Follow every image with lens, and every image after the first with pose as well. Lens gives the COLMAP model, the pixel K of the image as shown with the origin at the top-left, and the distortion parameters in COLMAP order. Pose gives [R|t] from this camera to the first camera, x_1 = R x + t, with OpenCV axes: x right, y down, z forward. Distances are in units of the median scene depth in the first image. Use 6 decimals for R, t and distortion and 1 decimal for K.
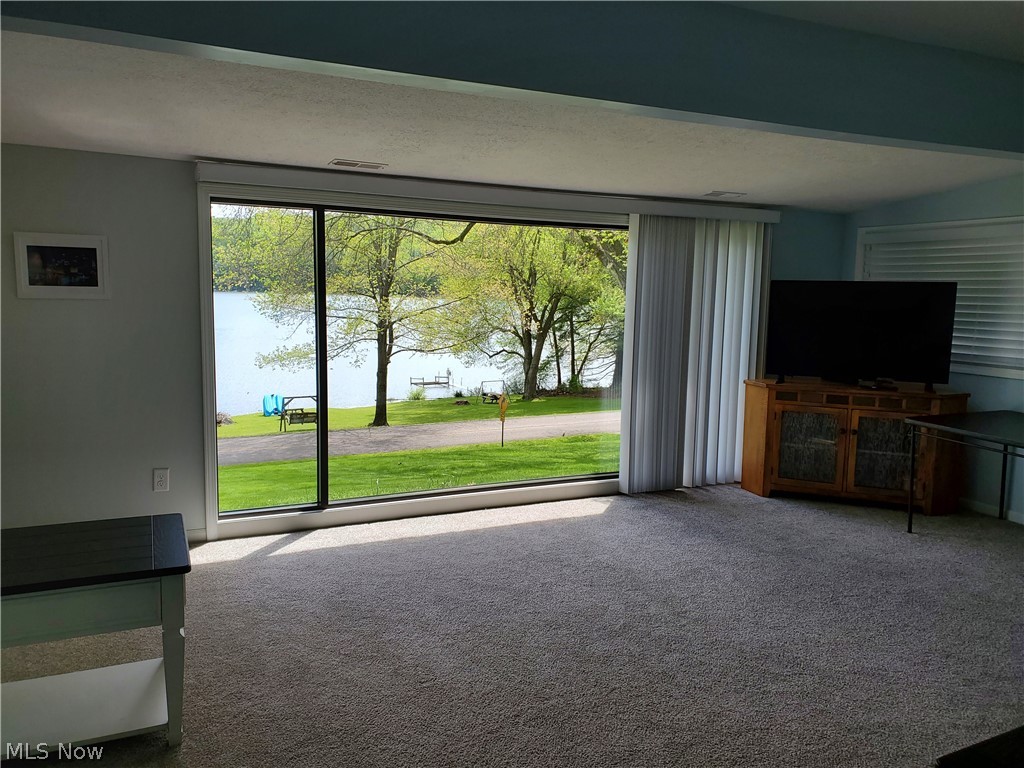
lens RADIAL K [[780.3, 0, 512.0], [0, 780.3, 384.0], [0, 0, 1]] dist [0.123215, -0.156198]
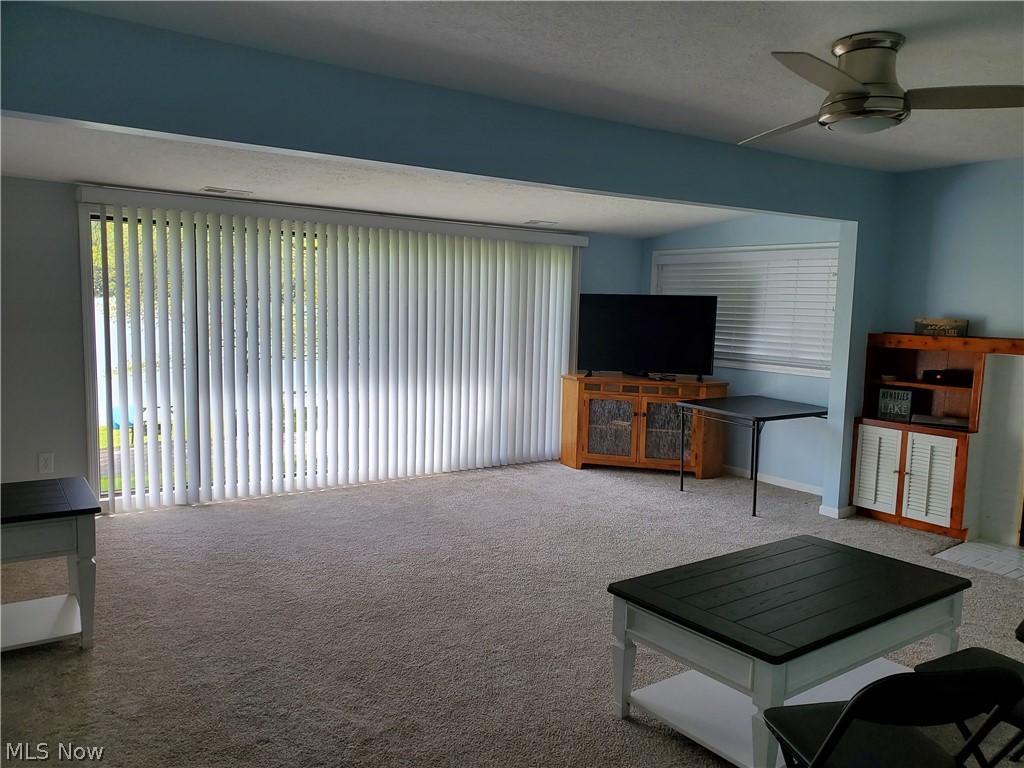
lens RADIAL K [[780.3, 0, 512.0], [0, 780.3, 384.0], [0, 0, 1]] dist [0.123215, -0.156198]
pose [[0.986691, -0.011375, 0.162209, 0.024774], [0.013354, 0.999849, -0.011118, 0.023505], [-0.162058, 0.013136, 0.986694, -0.193103]]
